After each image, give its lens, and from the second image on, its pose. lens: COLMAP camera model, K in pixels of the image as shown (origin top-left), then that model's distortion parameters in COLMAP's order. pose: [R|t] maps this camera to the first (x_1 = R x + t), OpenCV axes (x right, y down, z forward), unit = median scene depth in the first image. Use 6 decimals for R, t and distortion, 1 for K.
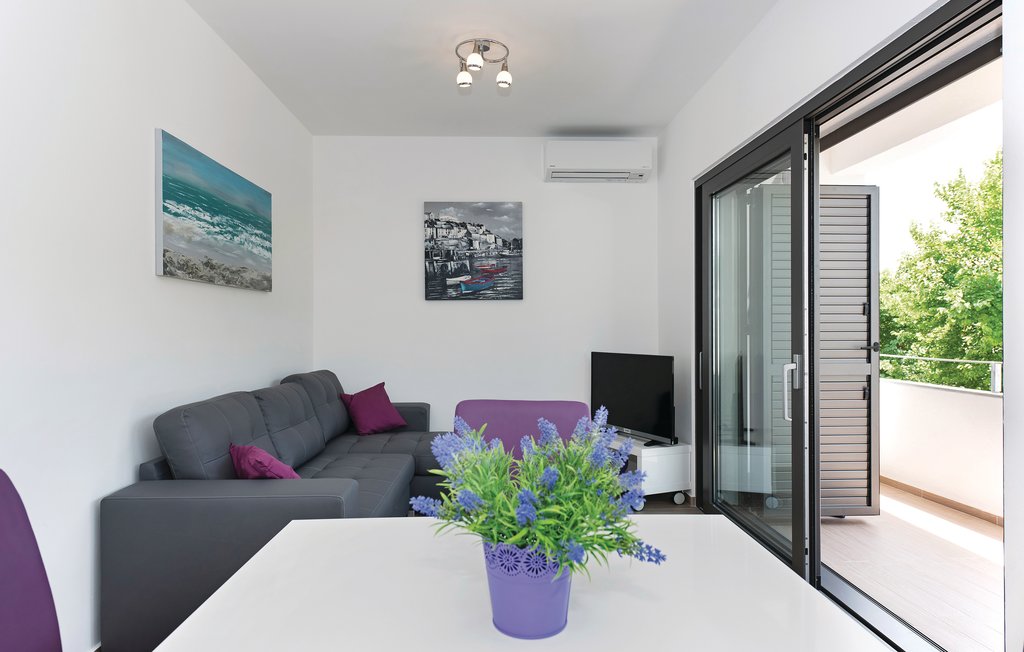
lens RADIAL K [[597.5, 0, 512.0], [0, 597.5, 326.0], [0, 0, 1]] dist [0.002390, 0.000765]
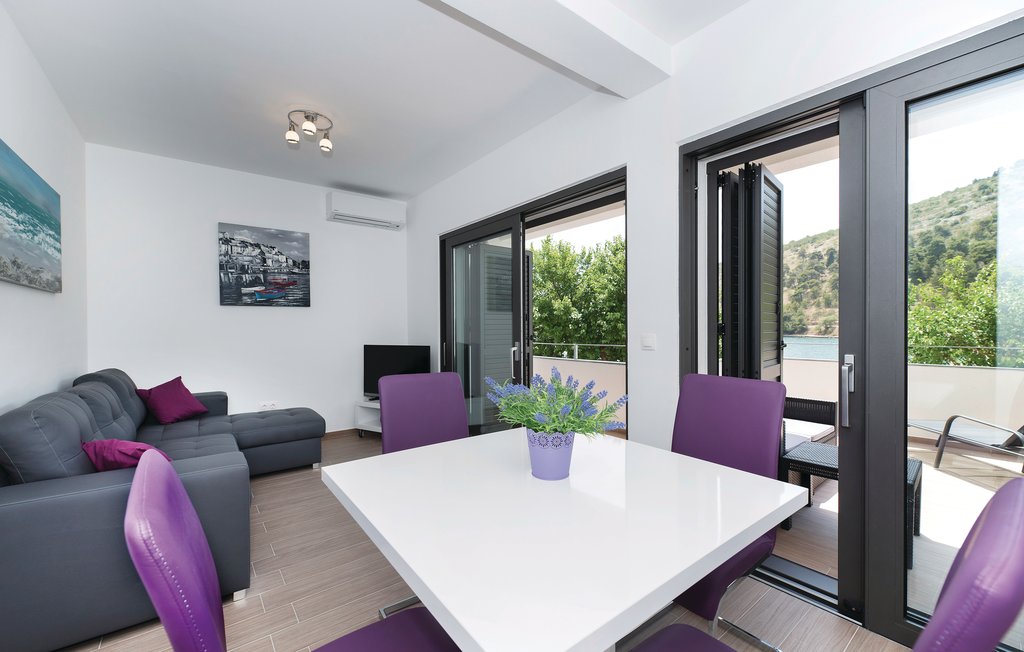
lens RADIAL K [[413.5, 0, 512.0], [0, 413.5, 326.0], [0, 0, 1]] dist [0.002668, -0.000046]
pose [[0.810906, -0.000947, 0.585176, -0.156447], [0.002322, 0.999996, -0.001599, 0.000756], [-0.585172, 0.002655, 0.810904, -0.006643]]
